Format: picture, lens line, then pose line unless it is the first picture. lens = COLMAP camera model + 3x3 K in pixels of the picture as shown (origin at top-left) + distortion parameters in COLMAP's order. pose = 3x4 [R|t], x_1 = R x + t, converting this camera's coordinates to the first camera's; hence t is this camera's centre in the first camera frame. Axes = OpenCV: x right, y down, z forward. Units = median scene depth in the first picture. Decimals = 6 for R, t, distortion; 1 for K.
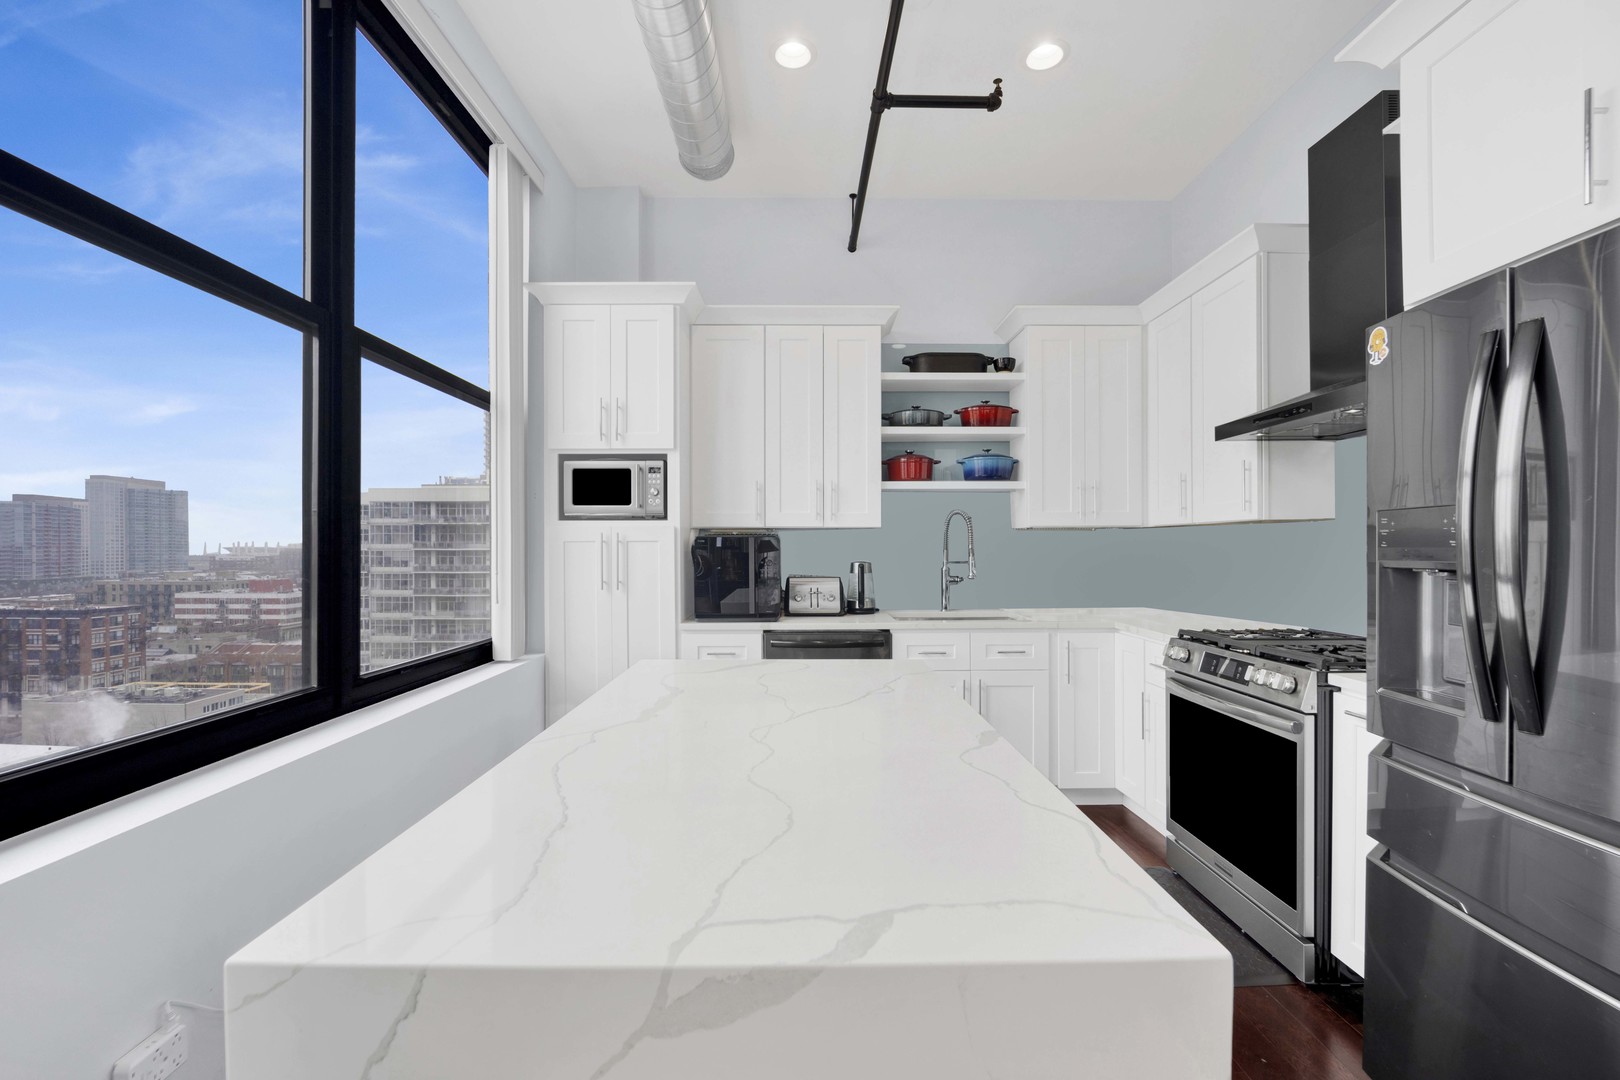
lens RADIAL K [[696.2, 0, 792.8], [0, 696.2, 555.1], [0, 0, 1]] dist [-0.017933, -0.001366]
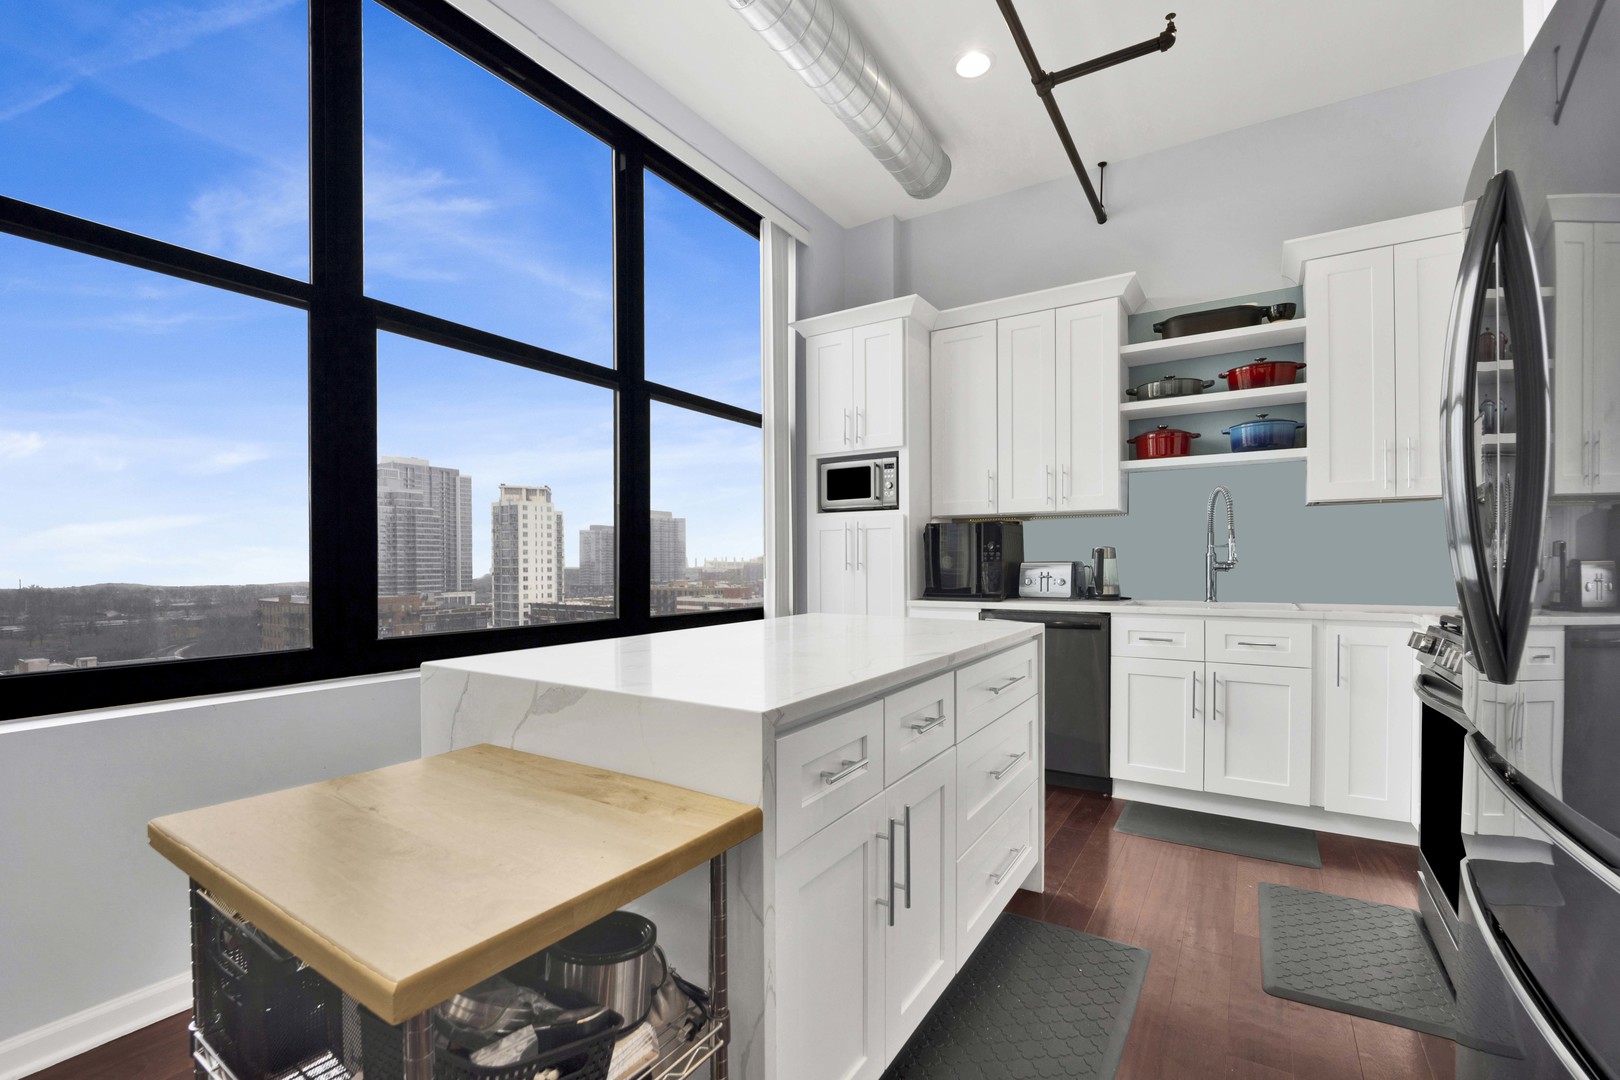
lens RADIAL K [[696.2, 0, 784.6], [0, 696.2, 565.5], [0, 0, 1]] dist [-0.017933, -0.001366]
pose [[0.836613, 0.000603, -0.547794, 0.267182], [-0.003048, 0.999989, -0.003554, 0.042625], [0.547786, 0.004643, 0.836606, -0.039616]]
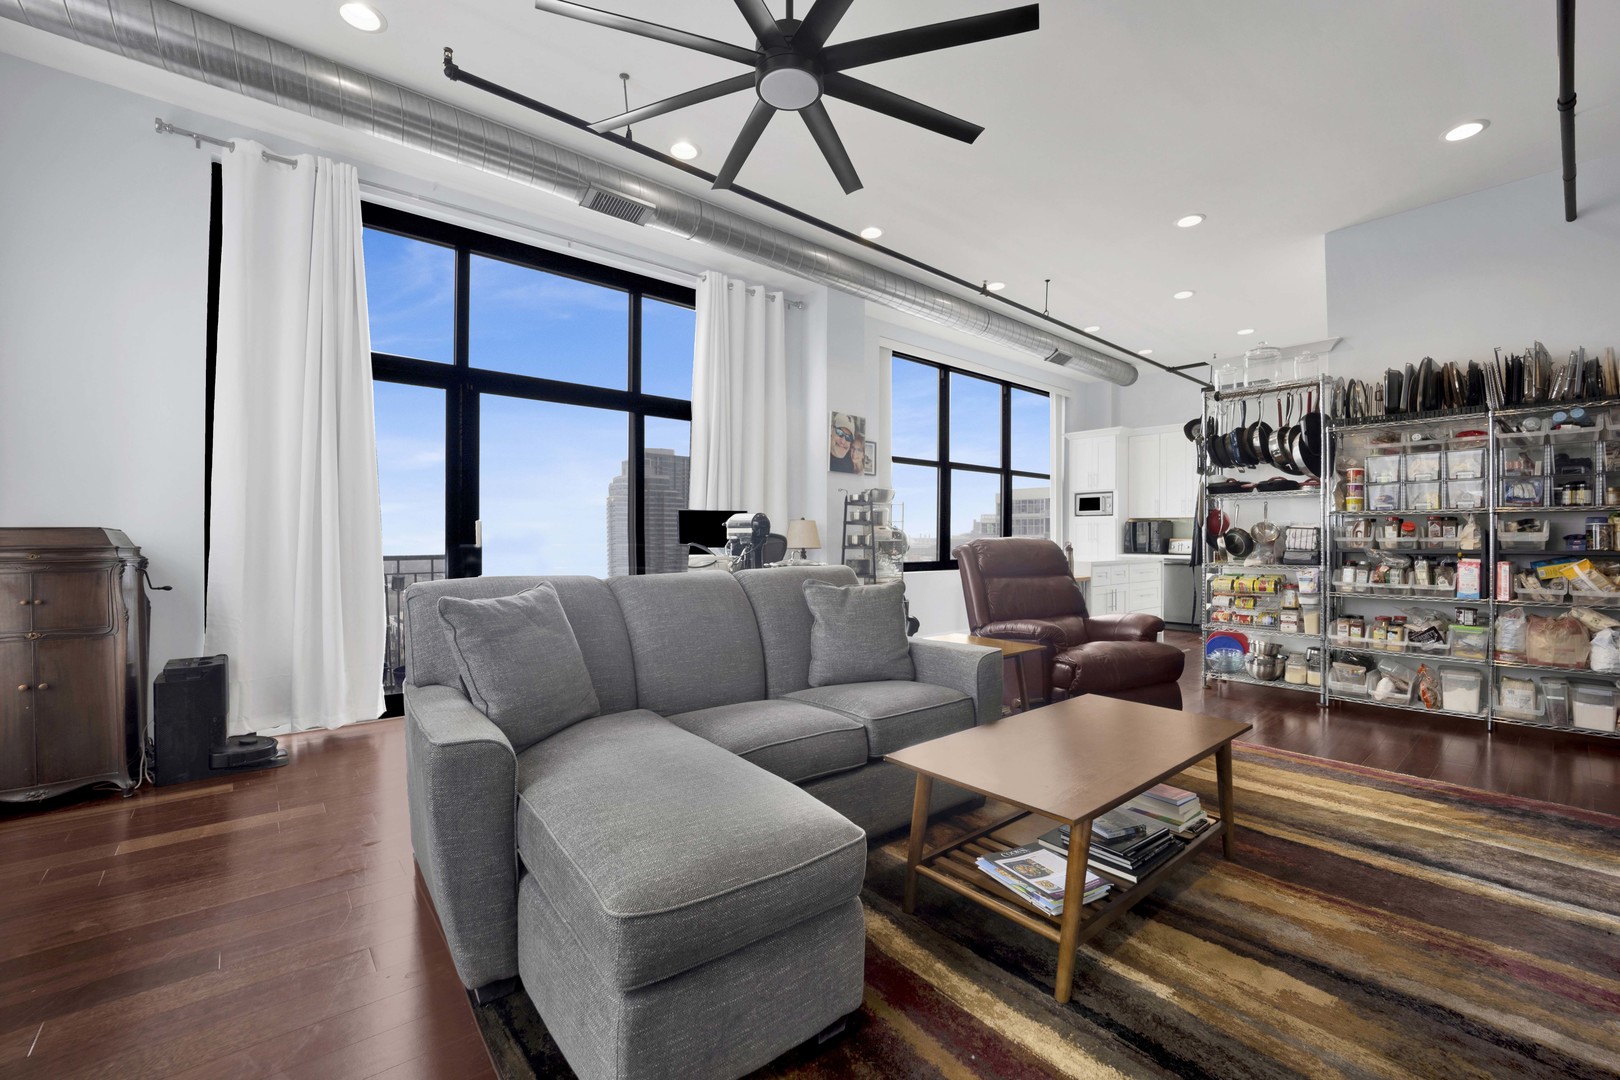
lens RADIAL K [[696.2, 0, 792.3], [0, 696.2, 537.3], [0, 0, 1]] dist [-0.017933, -0.001366]
pose [[0.657818, 0.000473, -0.753177, 0.960600], [-0.011392, 0.999892, -0.009322, 0.066724], [0.753091, 0.014712, 0.657752, -1.587403]]
